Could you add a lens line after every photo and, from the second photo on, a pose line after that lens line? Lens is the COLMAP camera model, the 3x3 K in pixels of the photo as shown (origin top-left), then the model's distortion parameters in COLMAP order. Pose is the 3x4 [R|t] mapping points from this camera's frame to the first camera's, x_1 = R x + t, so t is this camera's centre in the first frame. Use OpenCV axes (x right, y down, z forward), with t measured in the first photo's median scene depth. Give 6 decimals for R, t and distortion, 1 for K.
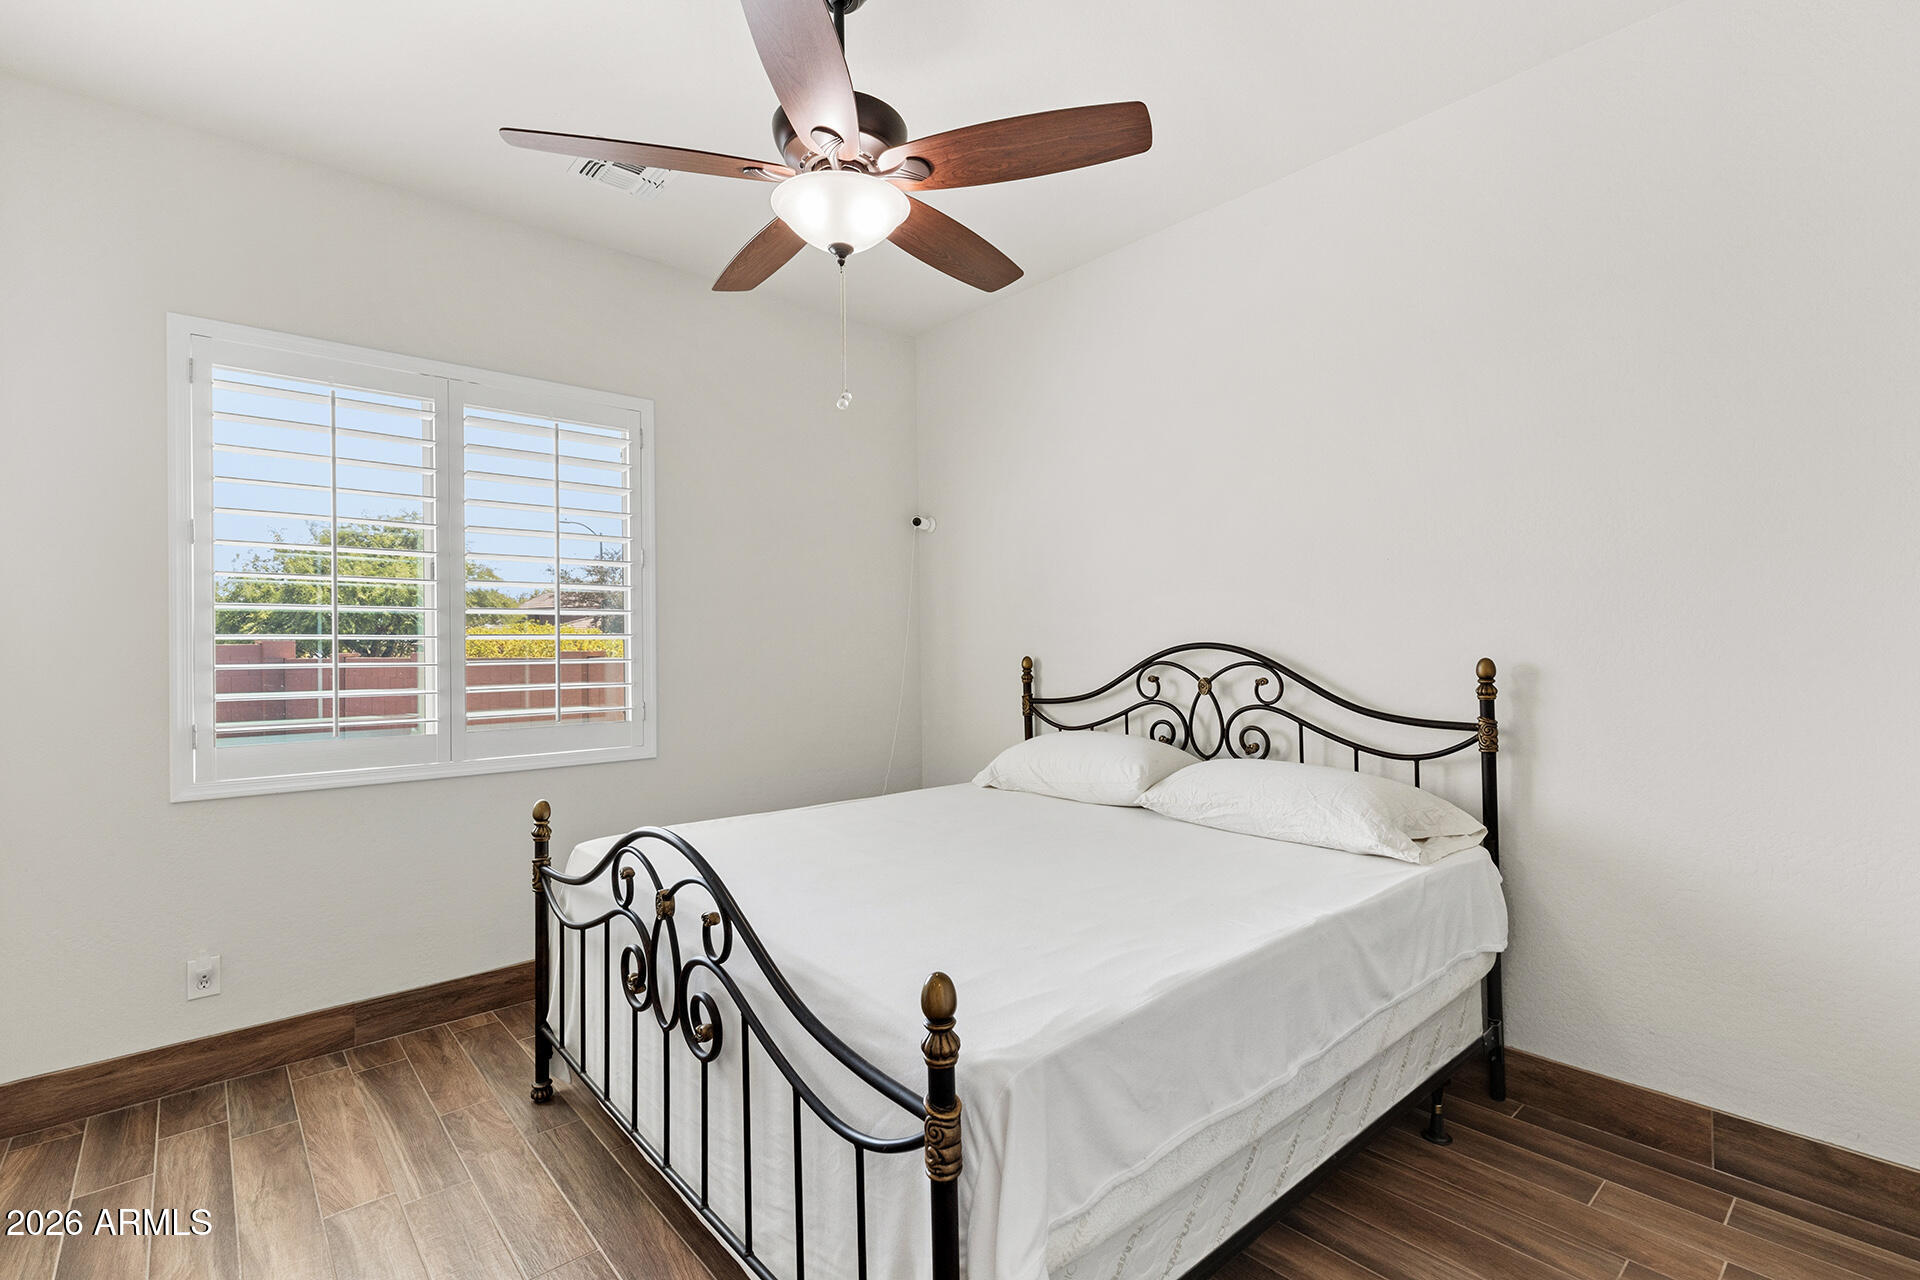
lens RADIAL K [[880.1, 0, 960.0], [0, 880.1, 640.0], [0, 0, 1]] dist [0.032131, 0.000169]
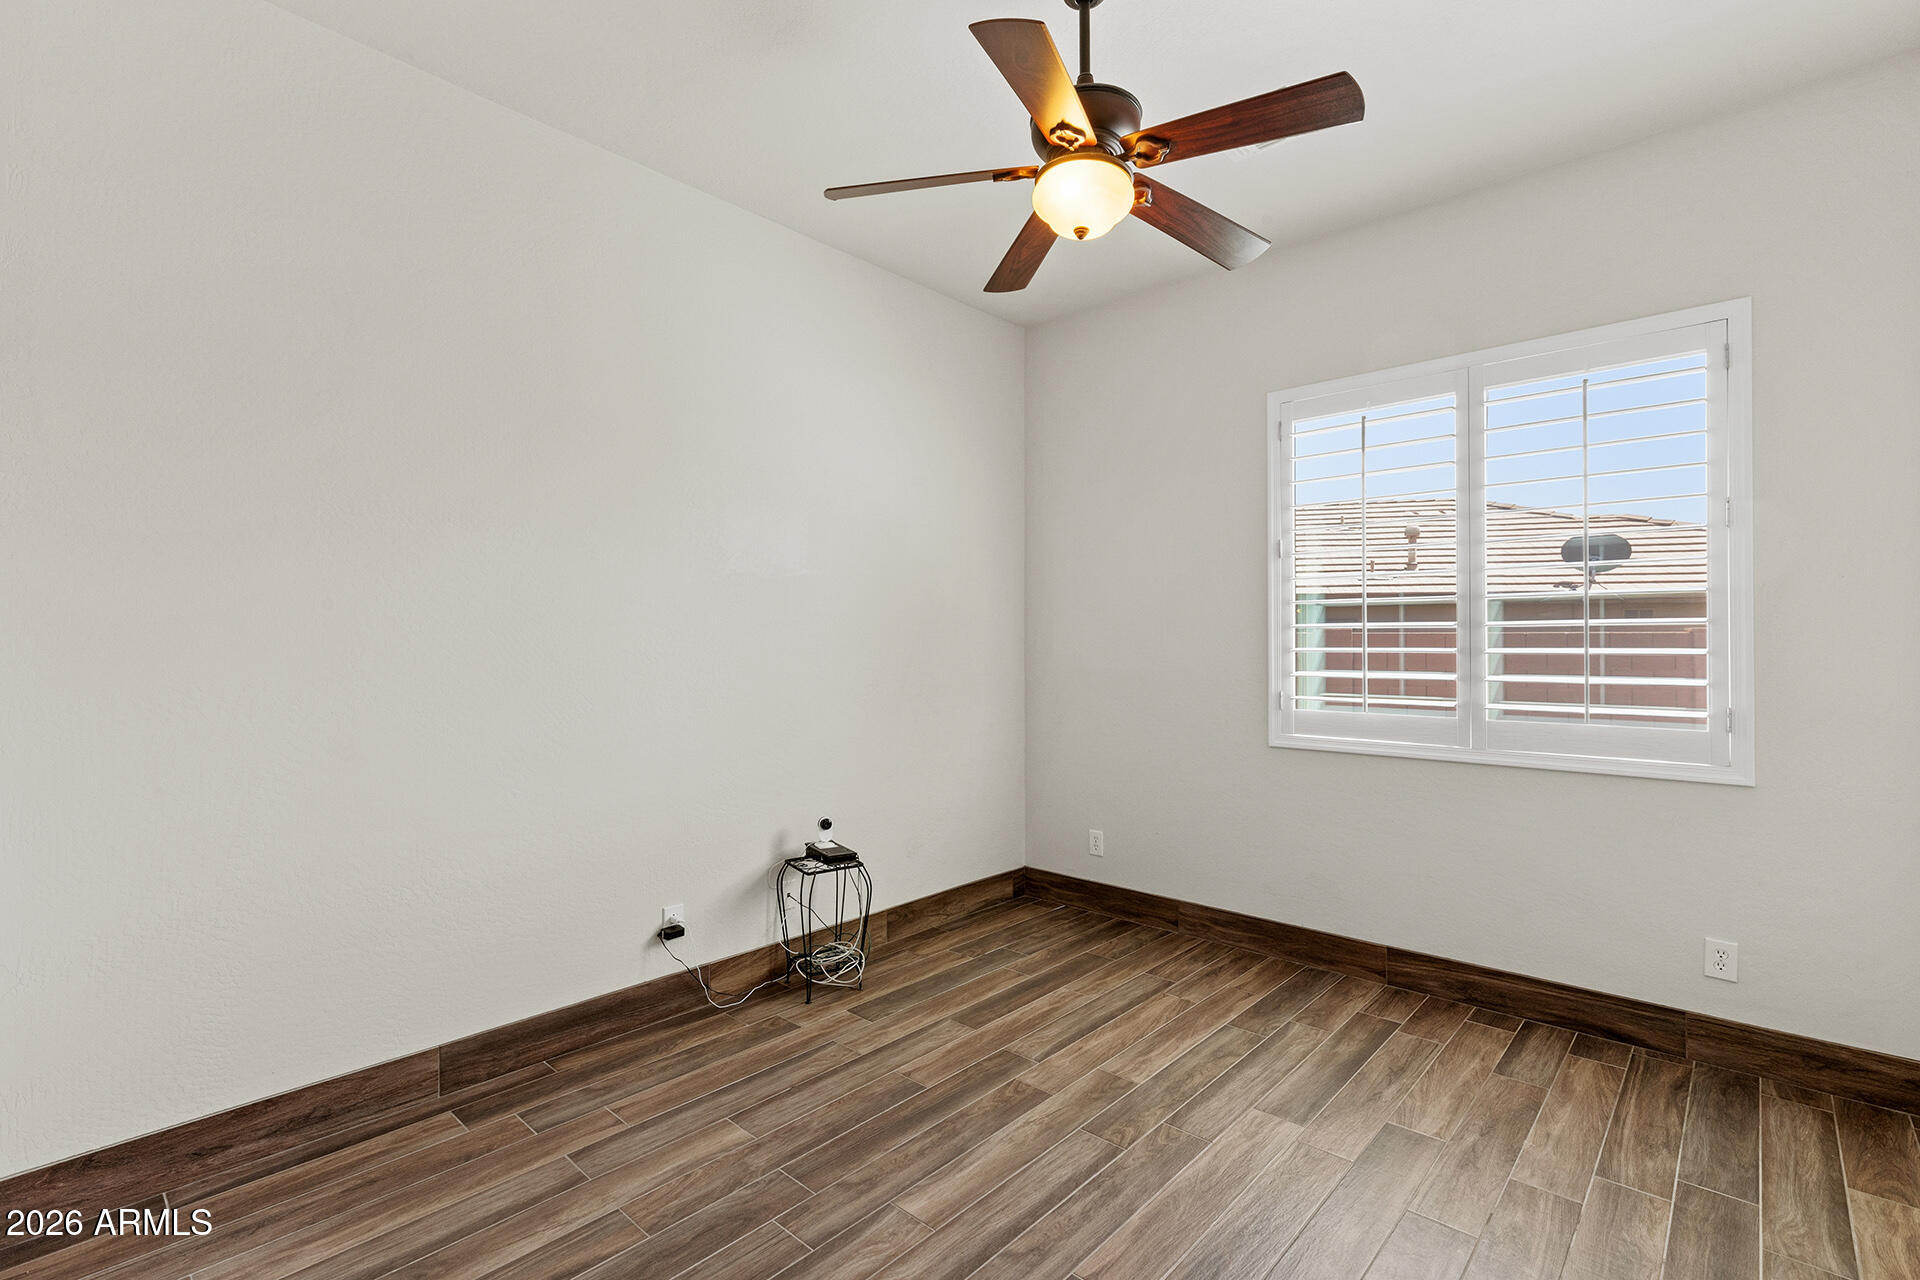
lens RADIAL K [[876.0, 0, 955.5], [0, 876.0, 638.3], [0, 0, 1]] dist [0.006682, -0.000056]
pose [[0.116080, 0.005893, -0.993222, 0.301050], [0.007784, 0.999946, 0.006843, 0.001178], [0.993209, -0.008526, 0.116028, 0.269275]]
